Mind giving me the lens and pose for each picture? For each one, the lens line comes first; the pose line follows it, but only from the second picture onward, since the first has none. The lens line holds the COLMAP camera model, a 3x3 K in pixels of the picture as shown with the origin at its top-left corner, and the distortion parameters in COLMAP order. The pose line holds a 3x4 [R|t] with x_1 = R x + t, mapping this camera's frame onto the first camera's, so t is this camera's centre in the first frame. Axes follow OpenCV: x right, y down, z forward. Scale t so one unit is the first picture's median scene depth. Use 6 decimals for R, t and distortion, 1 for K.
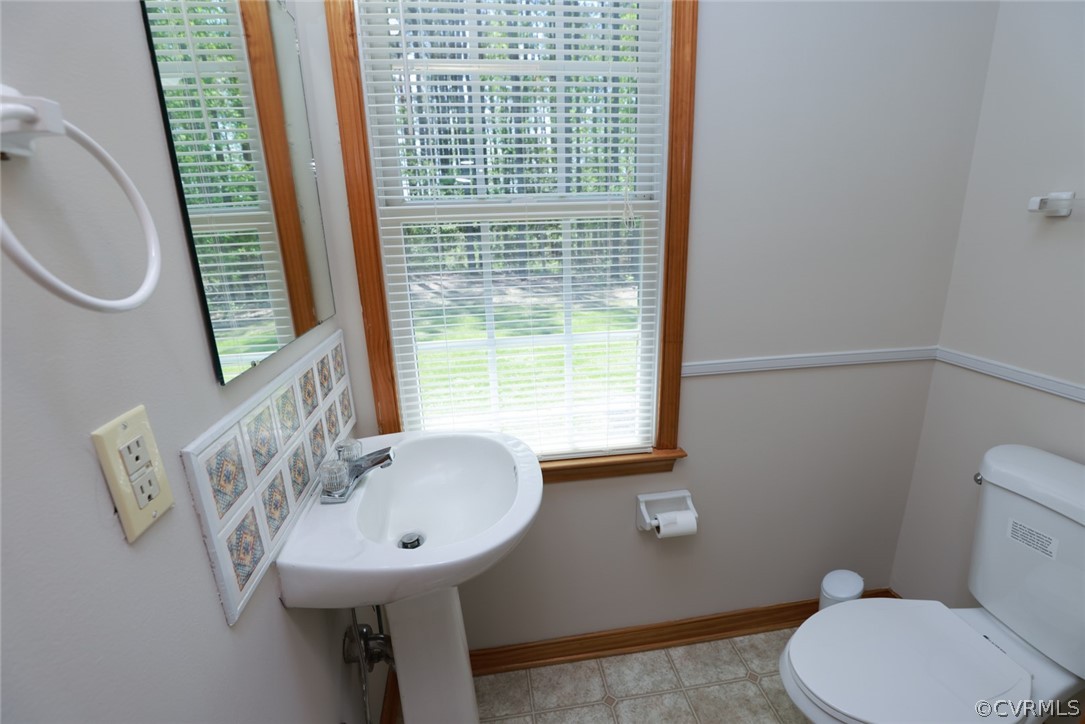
lens RADIAL K [[495.6, 0, 547.8], [0, 495.6, 364.4], [0, 0, 1]] dist [-0.033957, 0.003924]
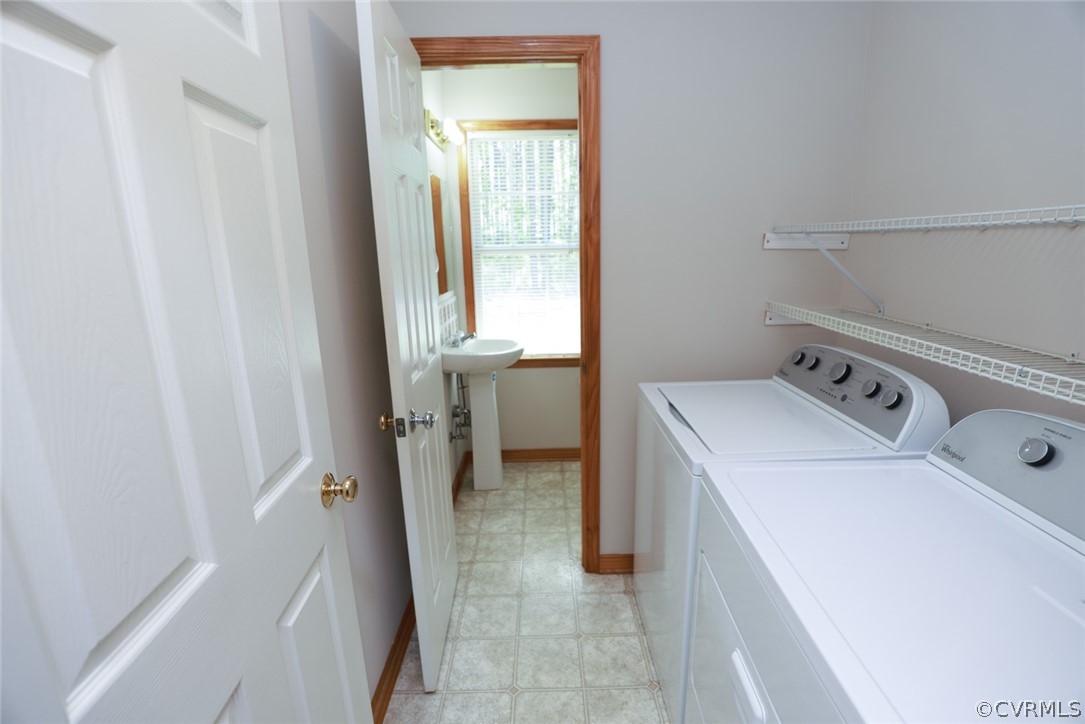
lens RADIAL K [[495.6, 0, 547.8], [0, 495.6, 364.4], [0, 0, 1]] dist [-0.033957, 0.003924]
pose [[0.990762, 0.037364, -0.130365, 0.411507], [-0.043091, 0.998213, -0.041389, 0.384623], [0.128586, 0.046624, 0.990602, -1.505275]]
